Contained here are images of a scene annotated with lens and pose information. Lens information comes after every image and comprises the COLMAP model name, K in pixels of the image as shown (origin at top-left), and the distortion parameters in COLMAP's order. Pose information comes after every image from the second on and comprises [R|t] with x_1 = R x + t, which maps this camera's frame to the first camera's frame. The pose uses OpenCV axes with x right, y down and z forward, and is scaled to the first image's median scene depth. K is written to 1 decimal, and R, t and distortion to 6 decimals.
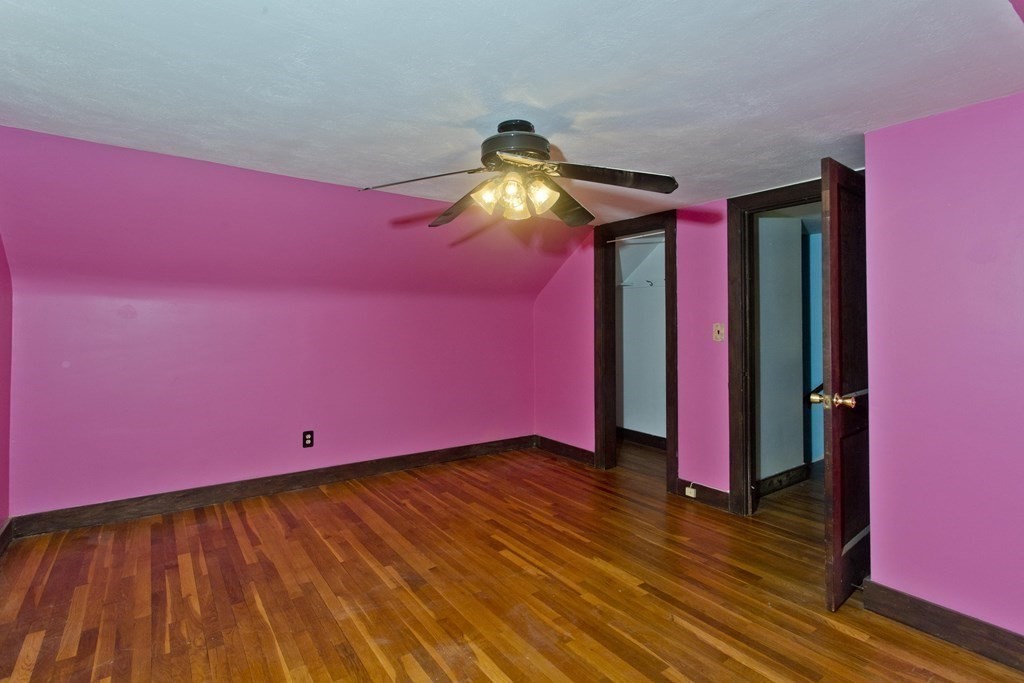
lens RADIAL K [[494.4, 0, 513.8], [0, 494.4, 335.0], [0, 0, 1]] dist [0.004246, 0.000827]
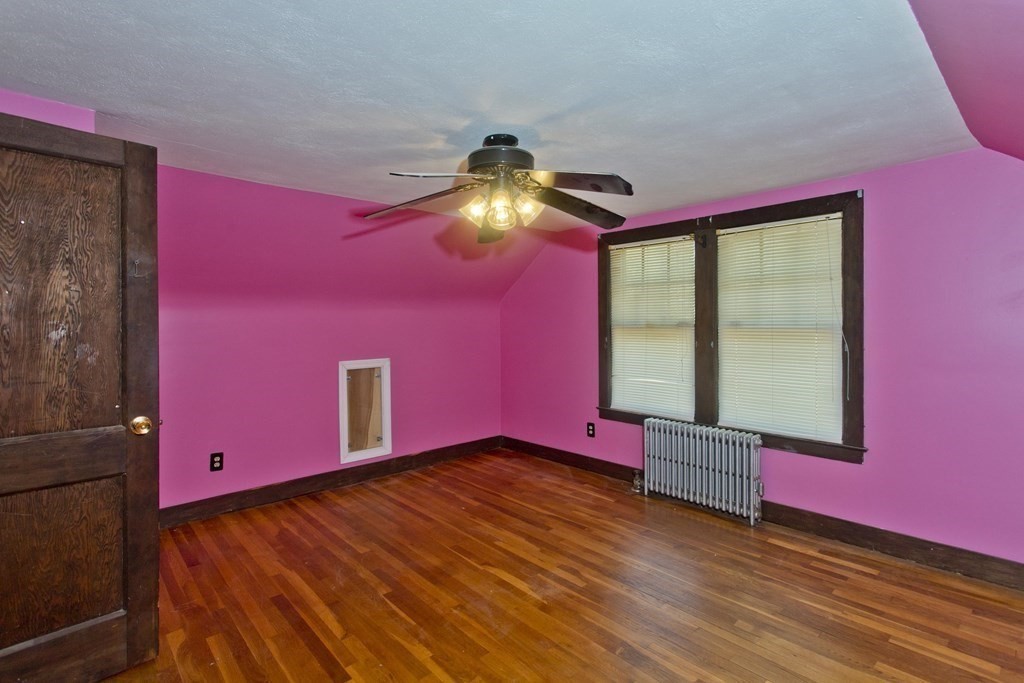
lens RADIAL K [[505.5, 0, 512.3], [0, 505.5, 325.0], [0, 0, 1]] dist [0.004074, 0.001042]
pose [[-0.995490, 0.007665, -0.094561, 0.070411], [0.005123, 0.999620, 0.027093, -0.059849], [0.094733, 0.026486, -0.995150, 1.750020]]
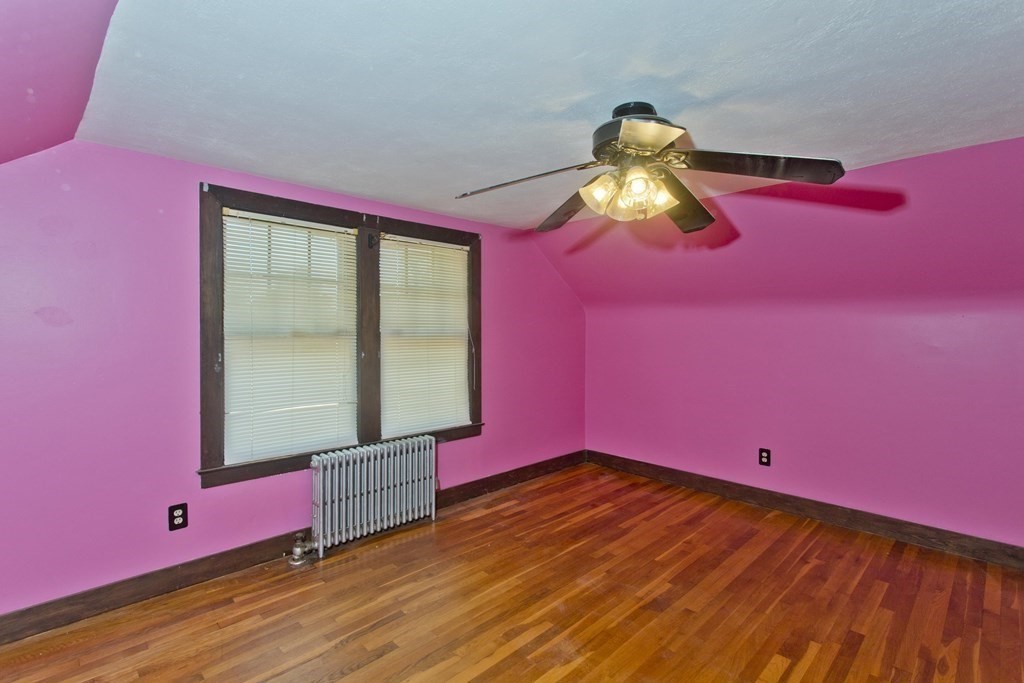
lens RADIAL K [[494.4, 0, 513.8], [0, 494.4, 335.0], [0, 0, 1]] dist [0.004246, 0.000827]
pose [[0.155770, 0.011917, -0.987721, 0.703907], [-0.027034, 0.999604, 0.007797, -0.034411], [0.987423, 0.025487, 0.156031, 0.544242]]
